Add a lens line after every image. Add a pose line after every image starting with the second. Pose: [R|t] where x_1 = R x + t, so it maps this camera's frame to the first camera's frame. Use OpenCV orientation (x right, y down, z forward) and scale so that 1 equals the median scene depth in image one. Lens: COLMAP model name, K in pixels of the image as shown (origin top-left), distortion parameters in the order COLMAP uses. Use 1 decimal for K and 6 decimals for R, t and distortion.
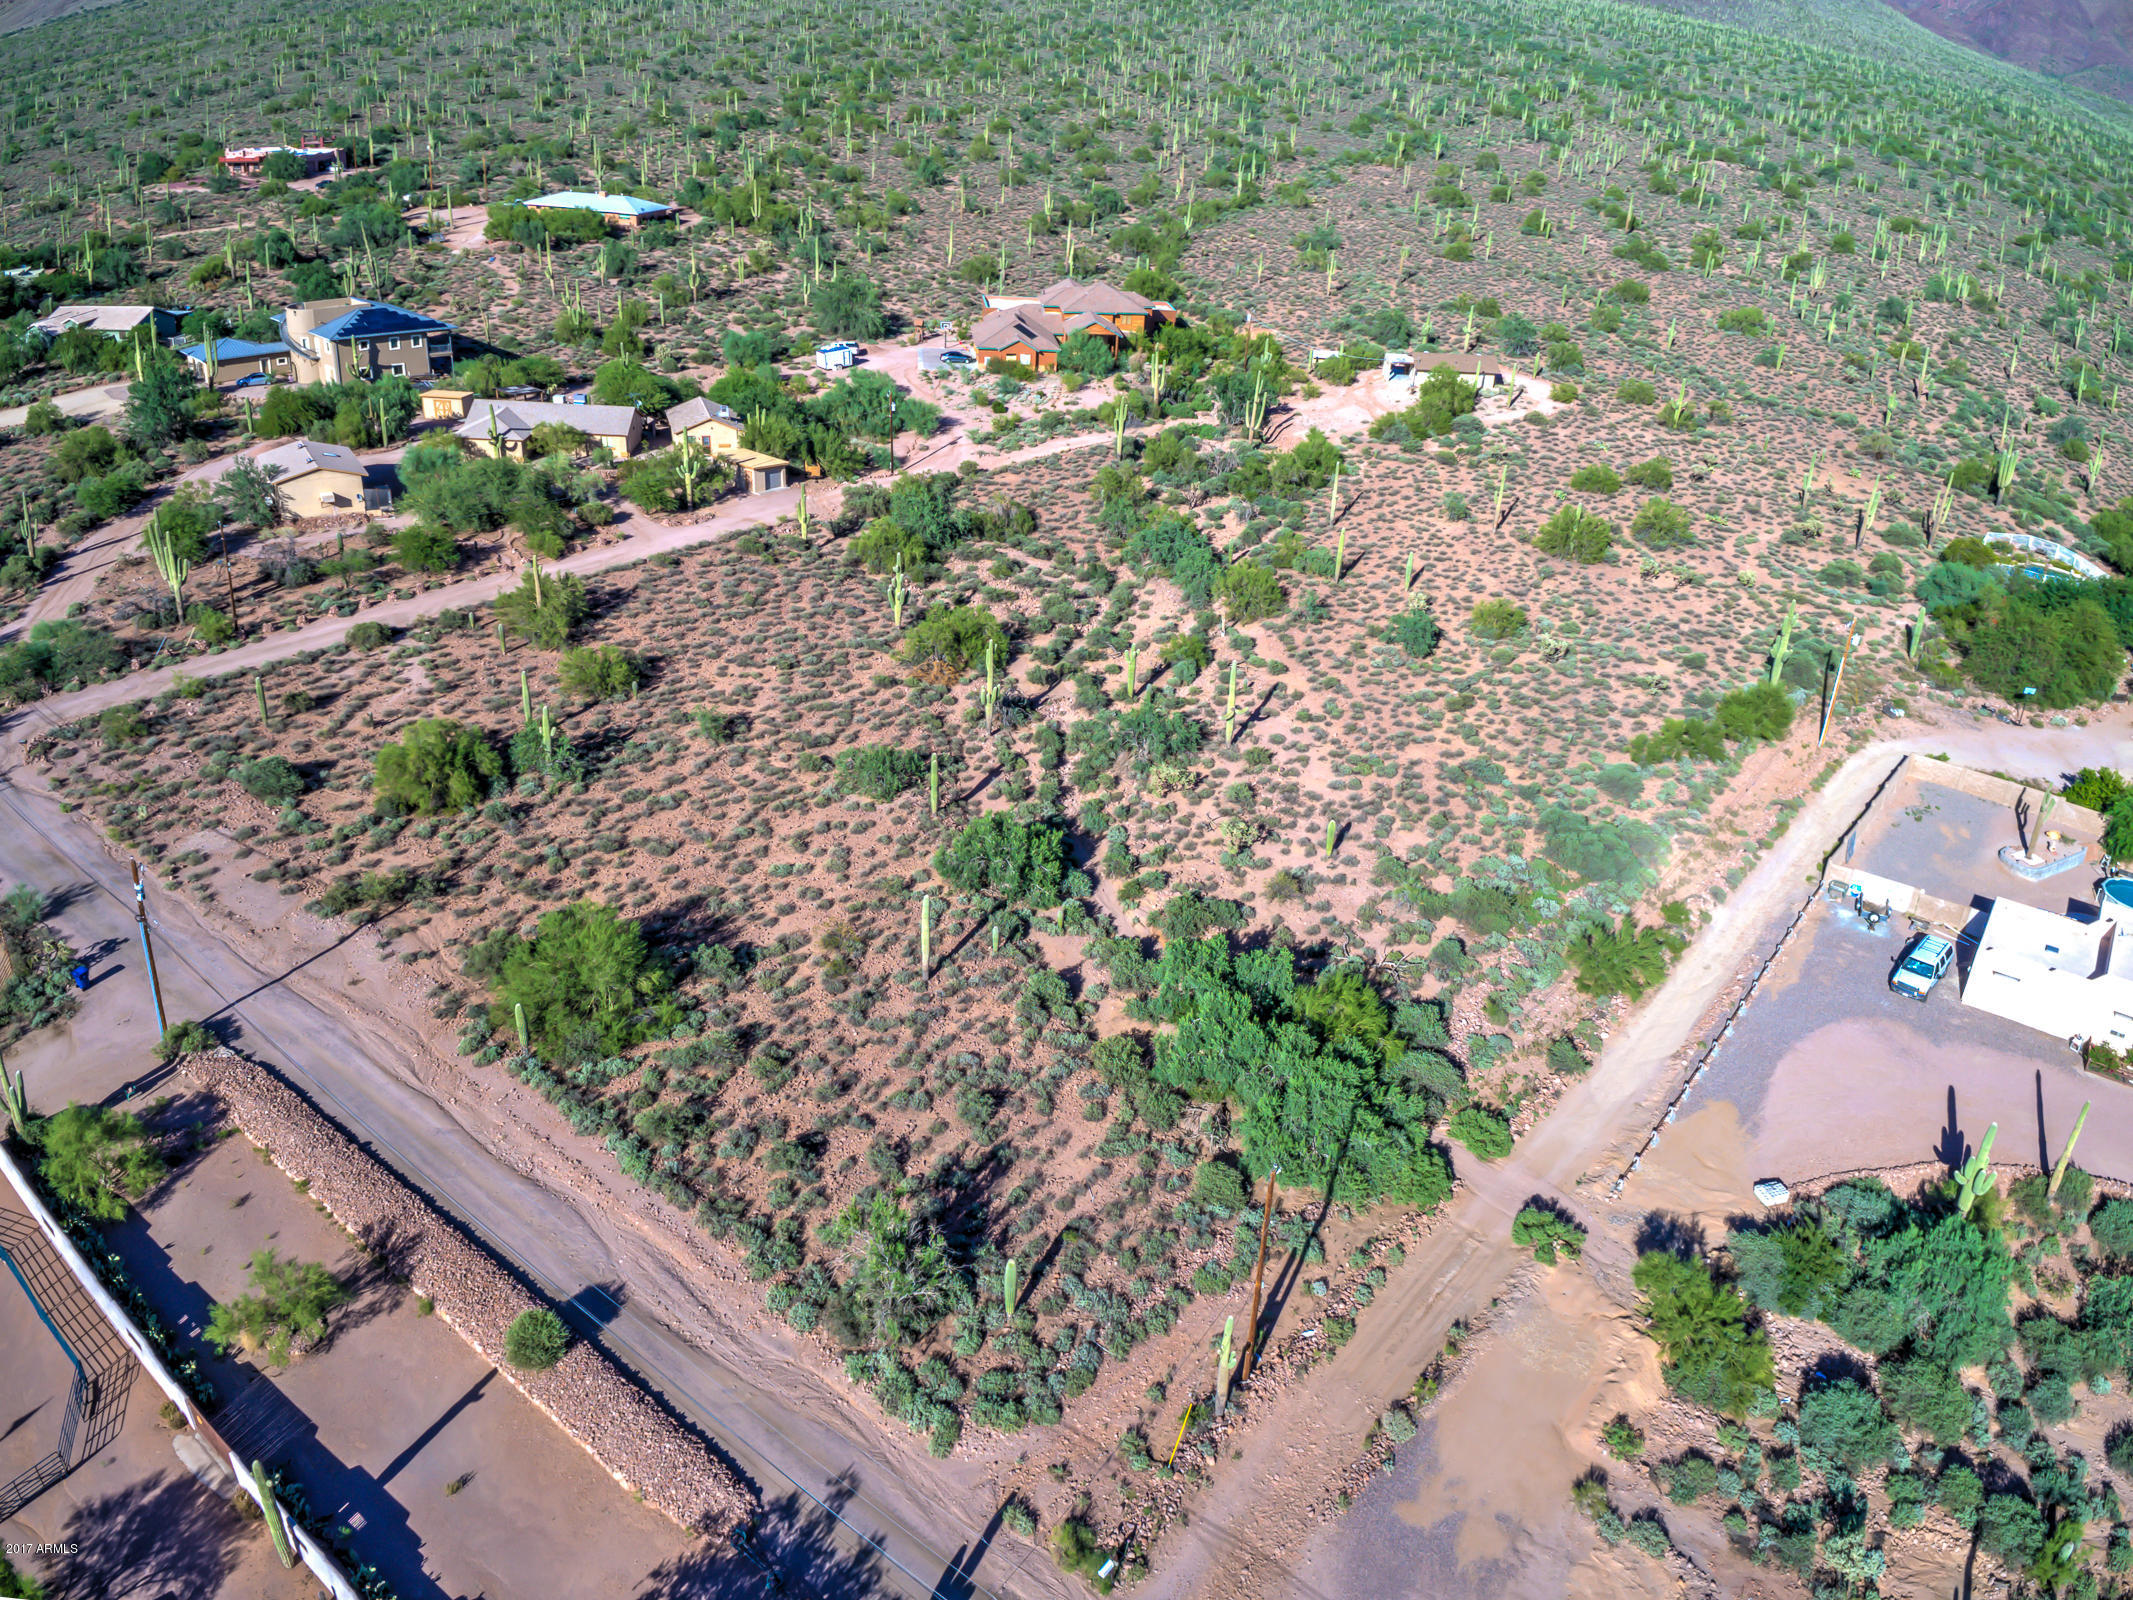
lens RADIAL K [[1522.3, 0, 1066.5], [0, 1522.3, 800.0], [0, 0, 1]] dist [0.221580, -0.484112]
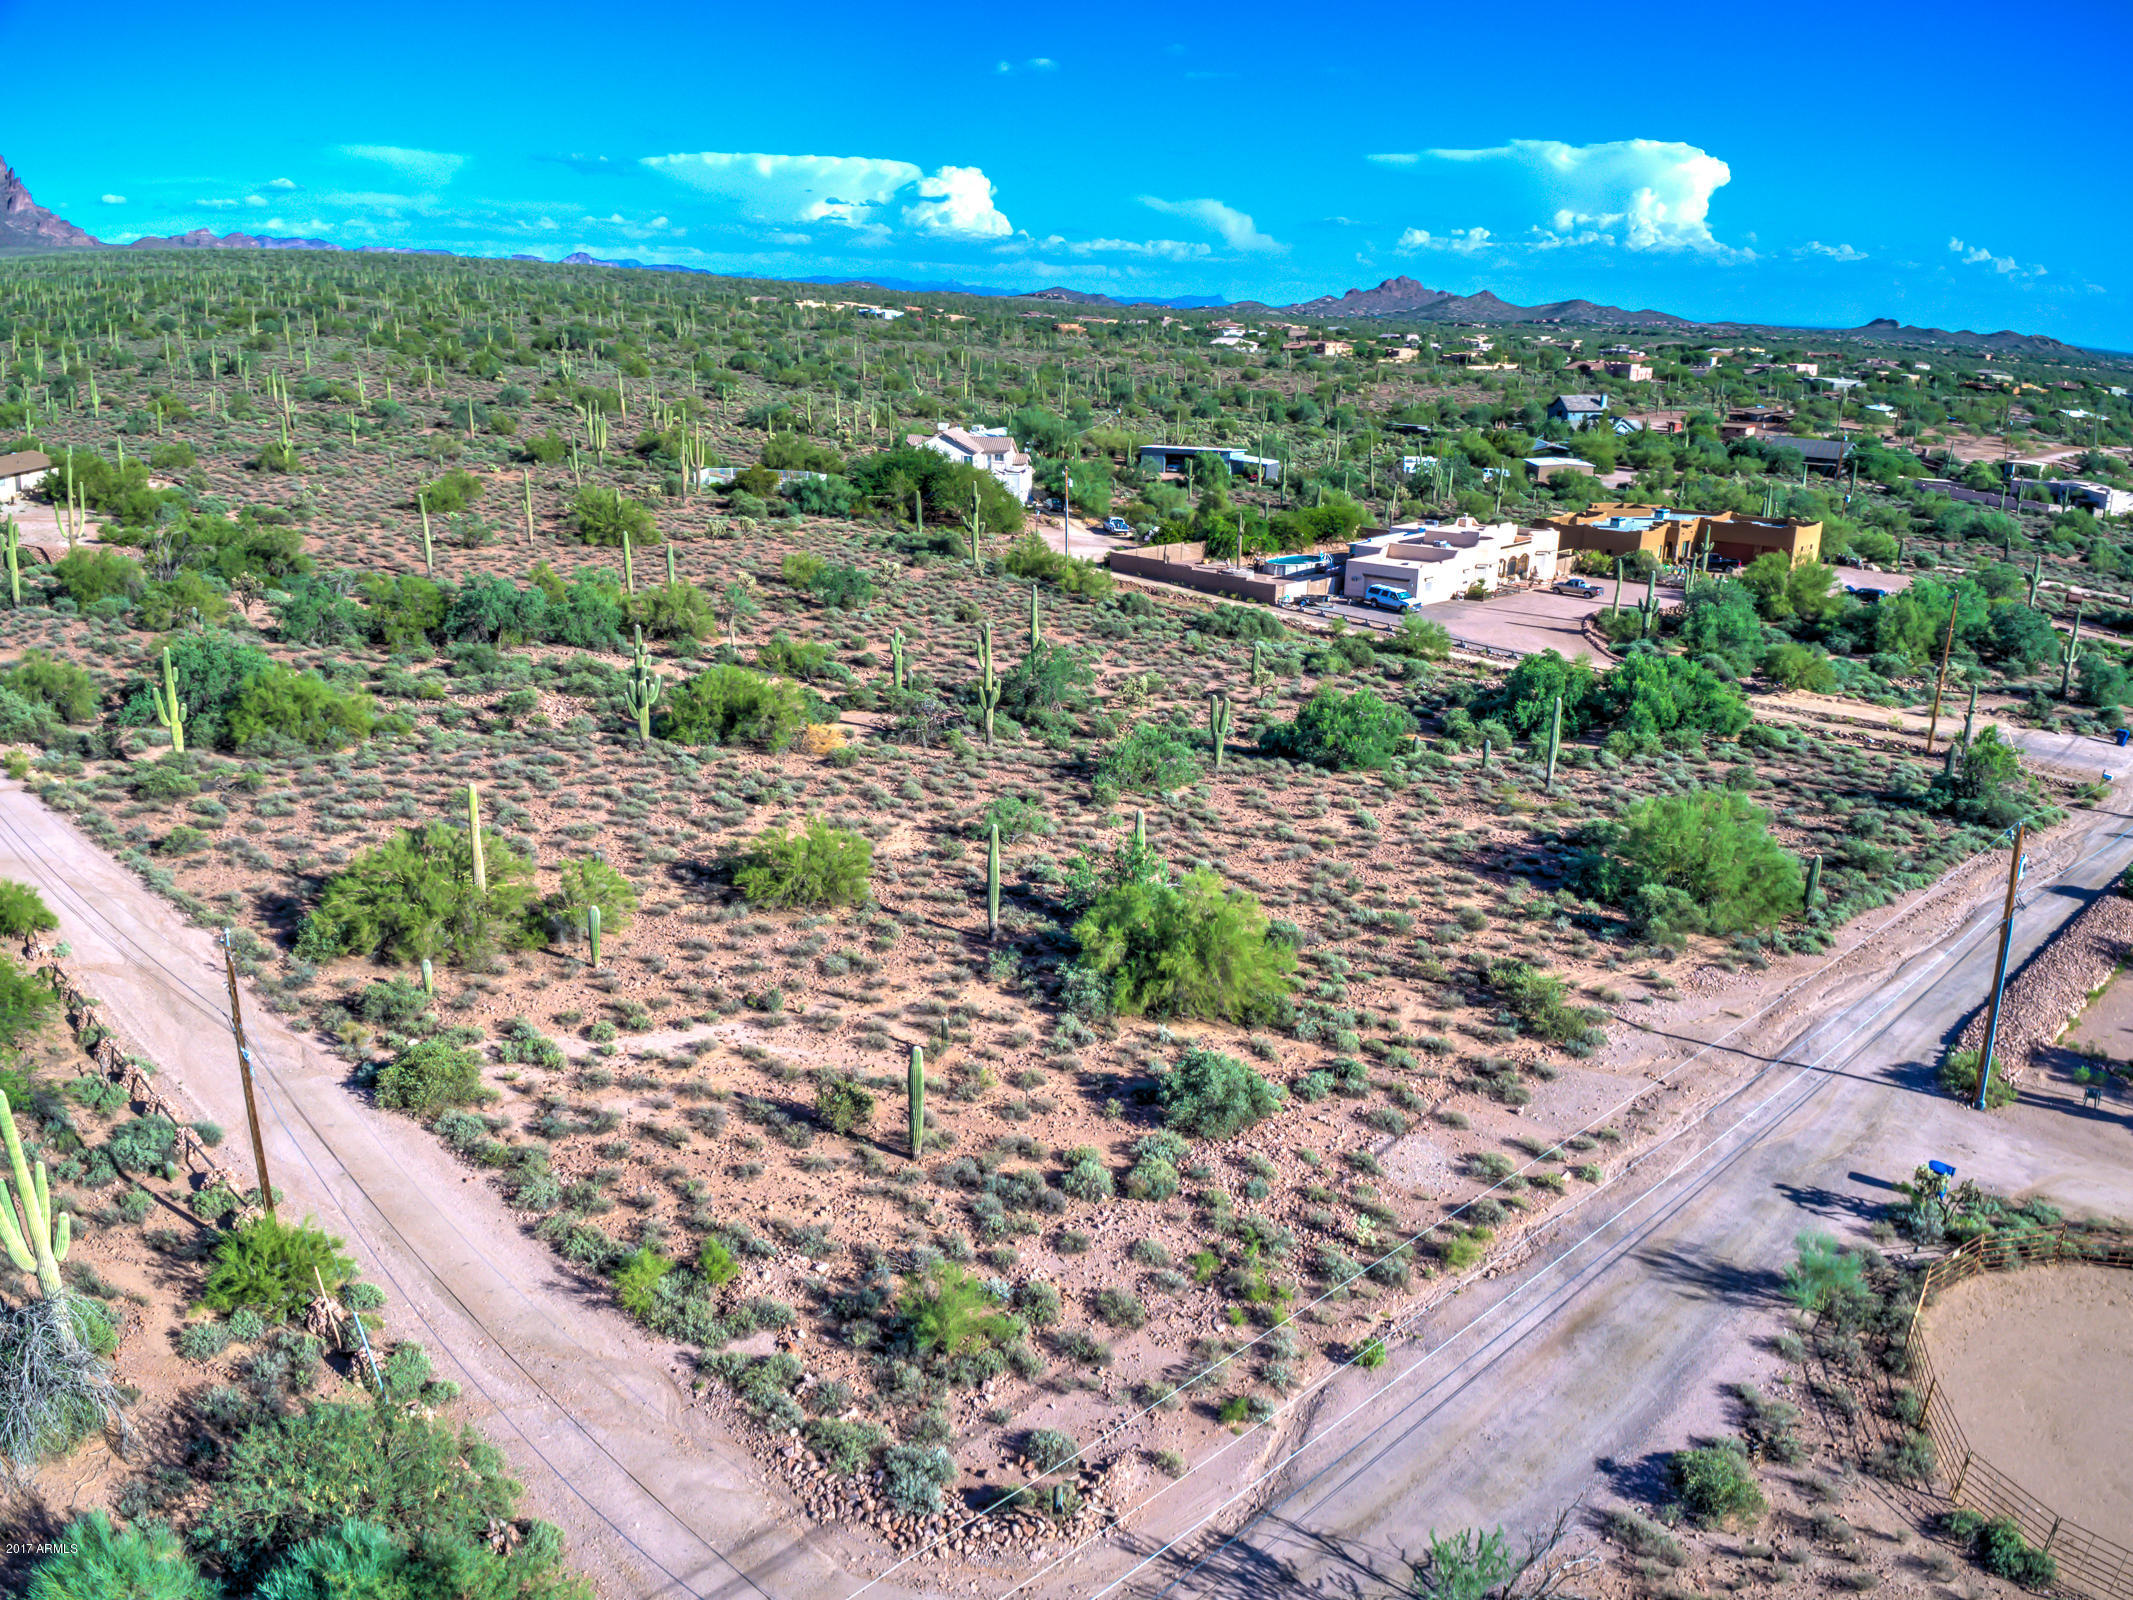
lens RADIAL K [[1566.1, 0, 1097.5], [0, 1566.1, 788.8], [0, 0, 1]] dist [0.228141, -0.491188]
pose [[0.098049, -0.332180, 0.938106, -1.120529], [0.423049, 0.867148, 0.262838, -0.291195], [-0.900786, 0.371094, 0.225551, 1.027236]]
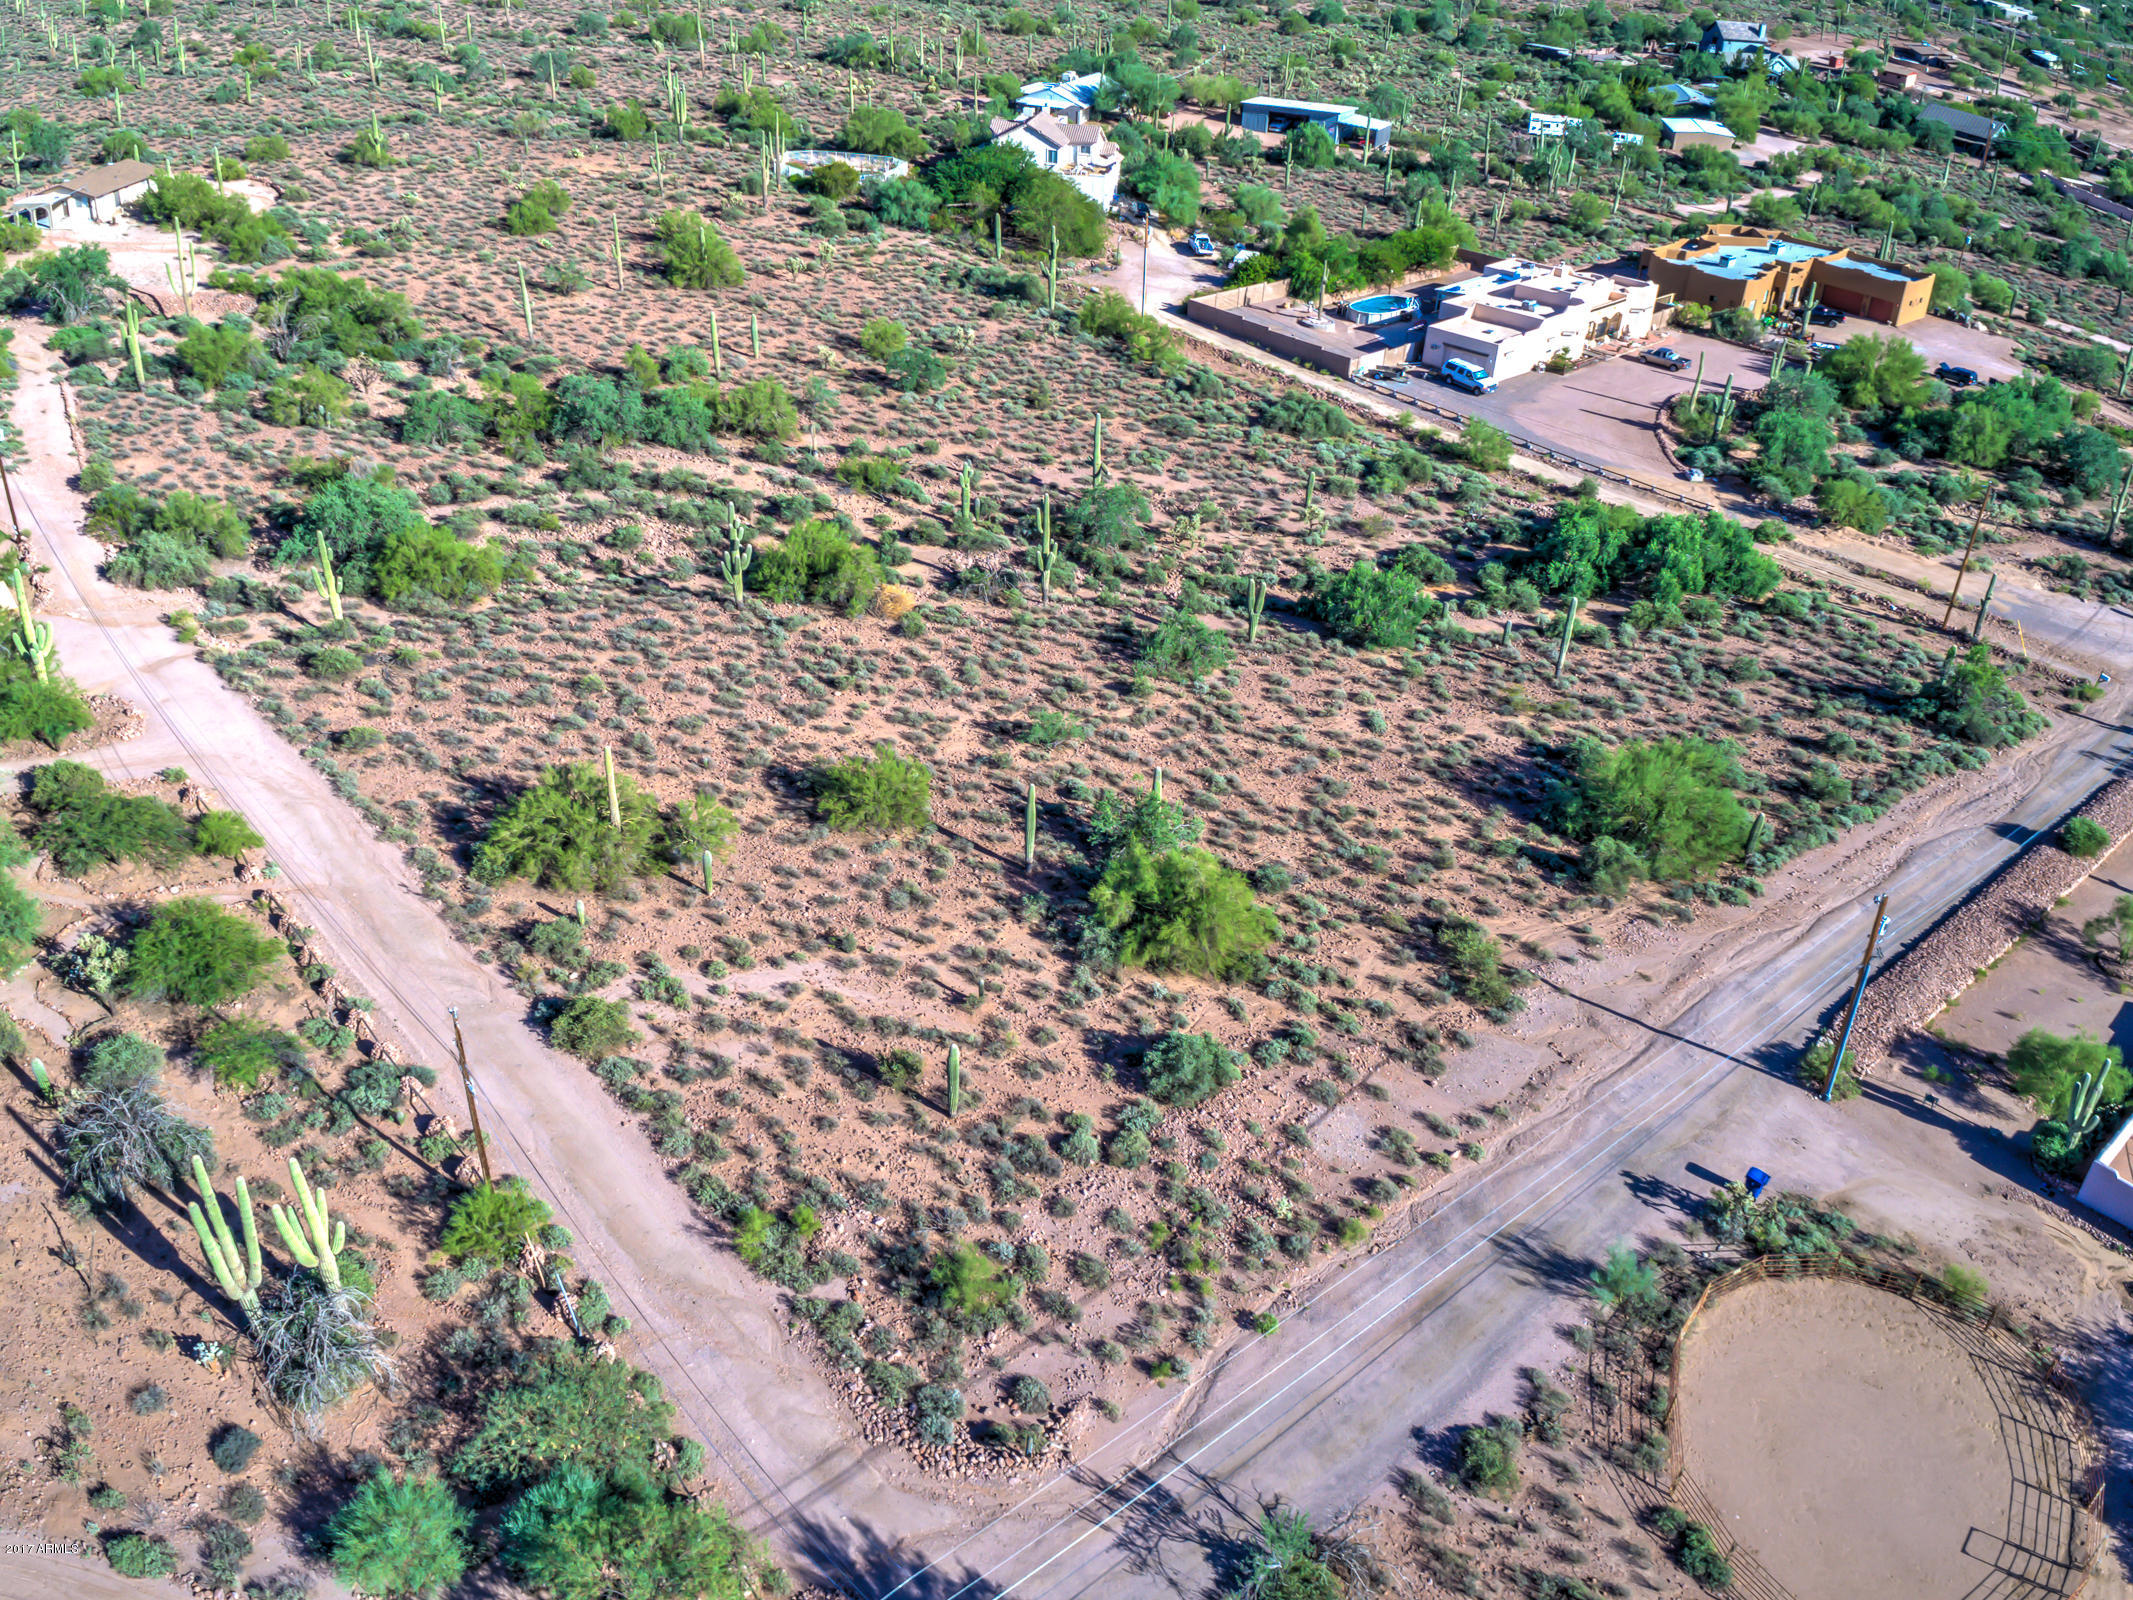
lens RADIAL K [[1593.3, 0, 1066.5], [0, 1593.3, 800.0], [0, 0, 1]] dist [0.235190, -0.489959]
pose [[0.182590, -0.557592, 0.809785, -1.160182], [0.410569, 0.791623, 0.452511, -0.492012], [-0.893361, 0.249848, 0.373472, 0.895584]]
